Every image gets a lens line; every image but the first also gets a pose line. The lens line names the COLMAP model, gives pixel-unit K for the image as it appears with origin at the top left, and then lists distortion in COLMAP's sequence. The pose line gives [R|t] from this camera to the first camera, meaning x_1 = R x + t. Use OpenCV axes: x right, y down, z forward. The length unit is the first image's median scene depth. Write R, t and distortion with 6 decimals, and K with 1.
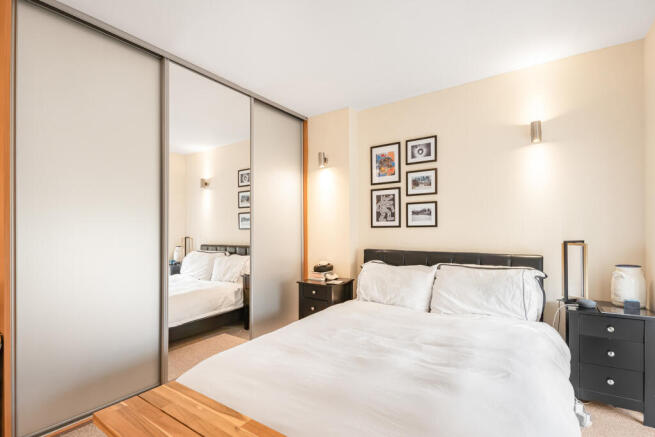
lens RADIAL K [[310.4, 0, 327.2], [0, 310.4, 229.6], [0, 0, 1]] dist [-0.000374, -0.000140]
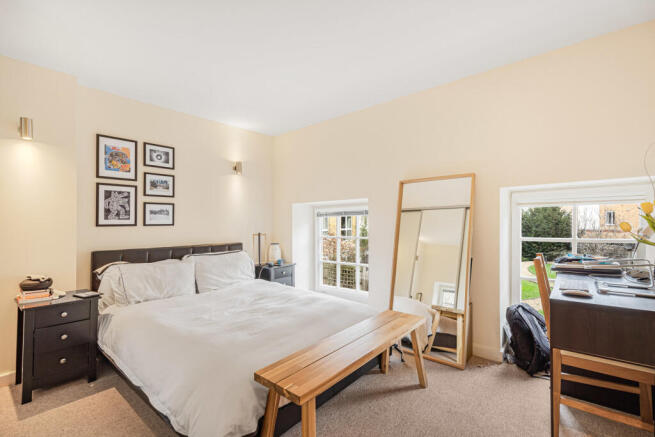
lens RADIAL K [[304.2, 0, 327.5], [0, 304.2, 218.5], [0, 0, 1]] dist [-0.000061, -0.000026]
pose [[0.085395, 0.018328, 0.996179, -0.704448], [0.007854, 0.999787, -0.019068, -0.007741], [-0.996316, 0.009452, 0.085233, 0.306420]]
